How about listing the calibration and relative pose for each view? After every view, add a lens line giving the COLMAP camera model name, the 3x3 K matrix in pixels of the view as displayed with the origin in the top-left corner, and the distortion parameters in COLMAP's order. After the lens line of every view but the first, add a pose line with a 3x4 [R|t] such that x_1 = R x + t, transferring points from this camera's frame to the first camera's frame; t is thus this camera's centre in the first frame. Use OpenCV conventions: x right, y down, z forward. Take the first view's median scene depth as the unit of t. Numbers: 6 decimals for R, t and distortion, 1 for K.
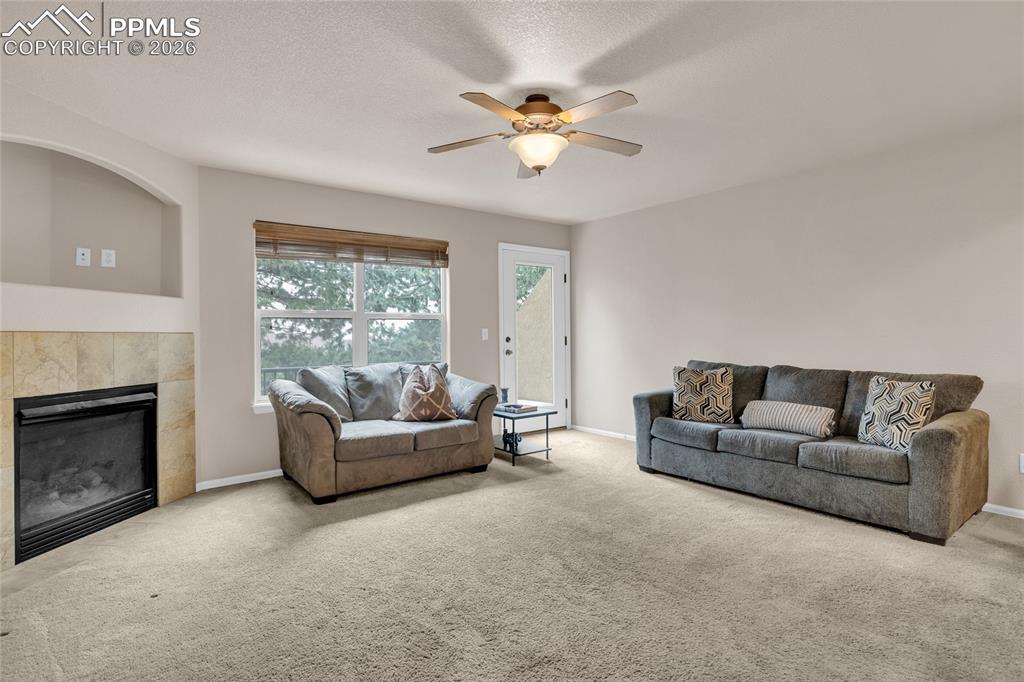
lens RADIAL K [[521.9, 0, 509.6], [0, 521.9, 333.8], [0, 0, 1]] dist [-0.000740, -0.000133]
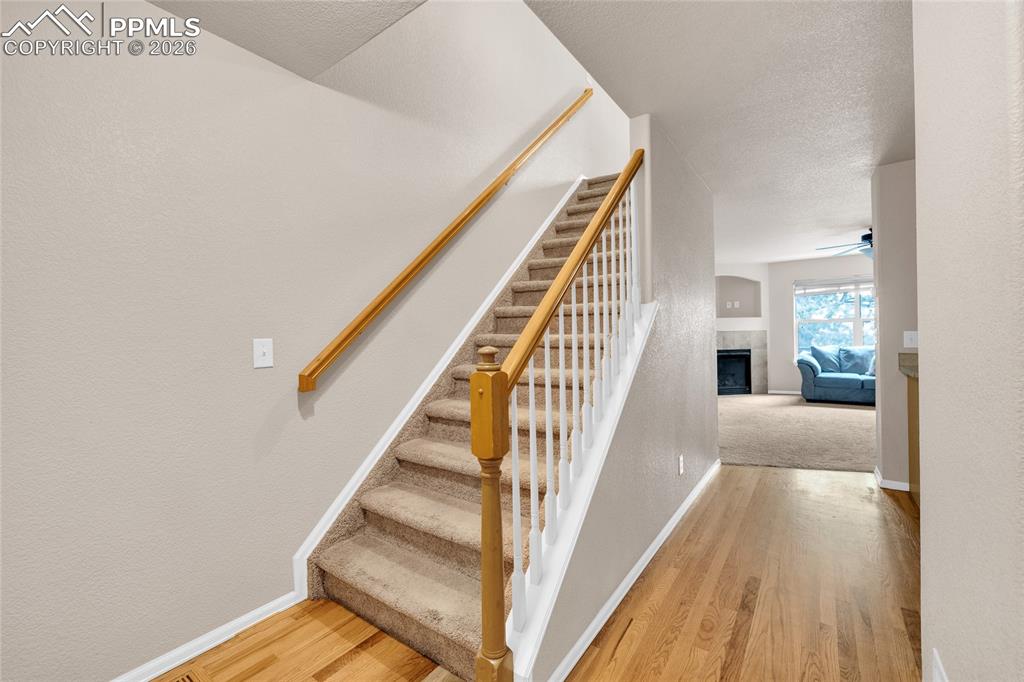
lens RADIAL K [[430.1, 0, 508.1], [0, 430.1, 336.1], [0, 0, 1]] dist [0.000225, 0.000276]
pose [[0.285979, 0.009753, -0.958186, 1.079511], [0.023561, 0.999574, 0.017206, -0.041964], [0.957946, -0.027497, 0.285628, -0.831665]]
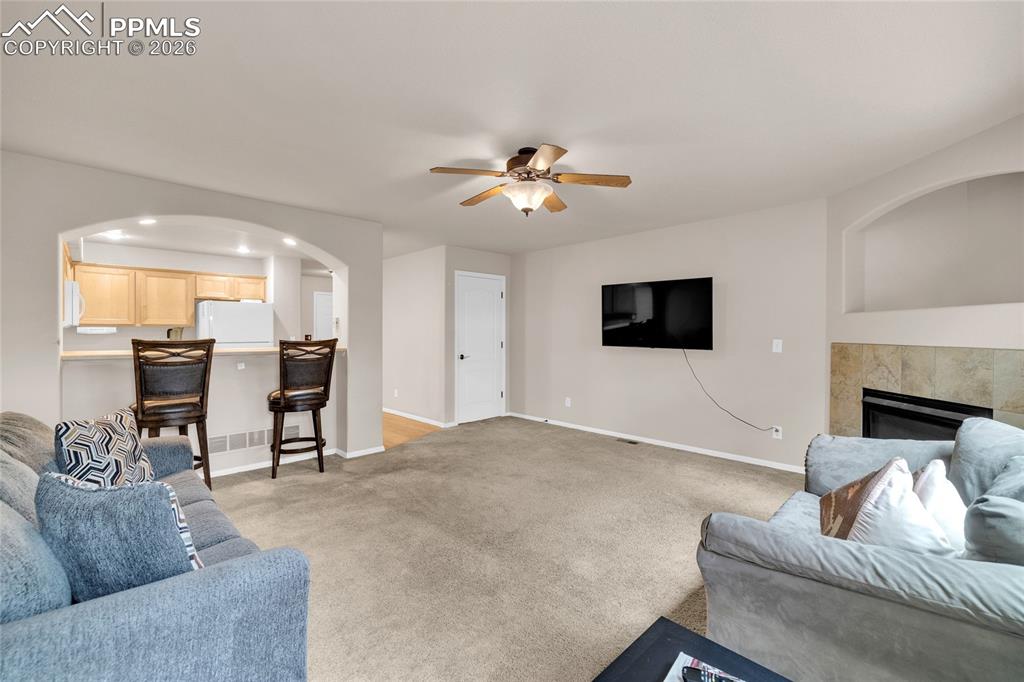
lens RADIAL K [[430.1, 0, 508.1], [0, 430.1, 336.1], [0, 0, 1]] dist [0.000225, 0.000276]
pose [[-0.994110, 0.013444, -0.107539, 0.159328], [0.012647, 0.999887, 0.008085, -0.036394], [0.107636, 0.006678, -0.994168, 1.529060]]
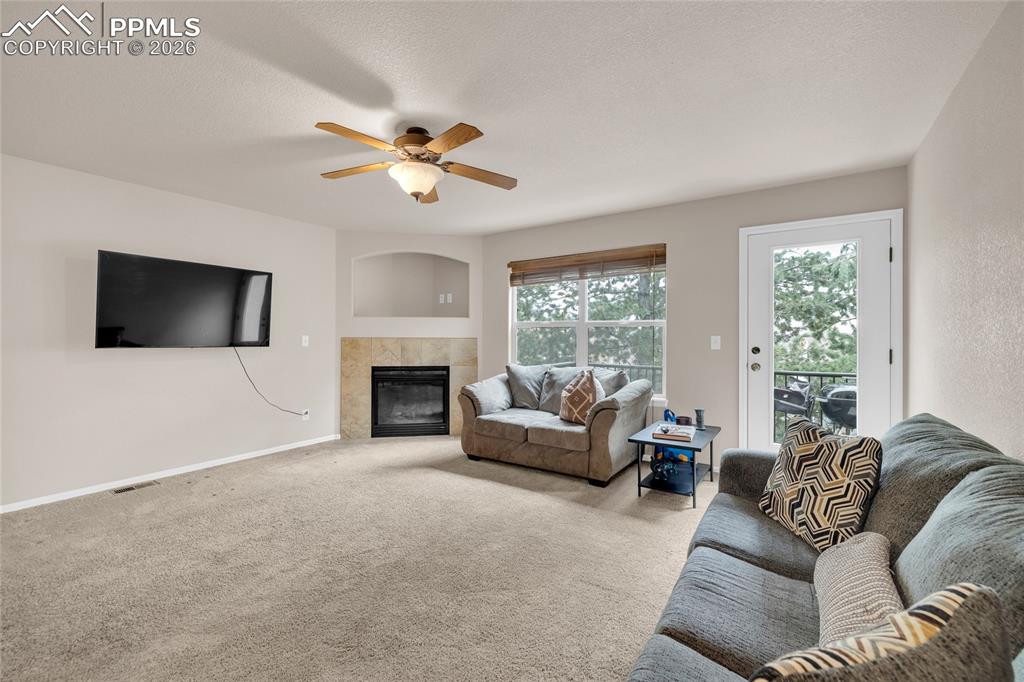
lens RADIAL K [[430.1, 0, 508.1], [0, 430.1, 336.1], [0, 0, 1]] dist [0.000225, 0.000276]
pose [[0.311158, 0.010804, -0.950297, 0.756588], [-0.003463, 0.999942, 0.010234, -0.023784], [0.950352, 0.000106, 0.311177, 0.698923]]
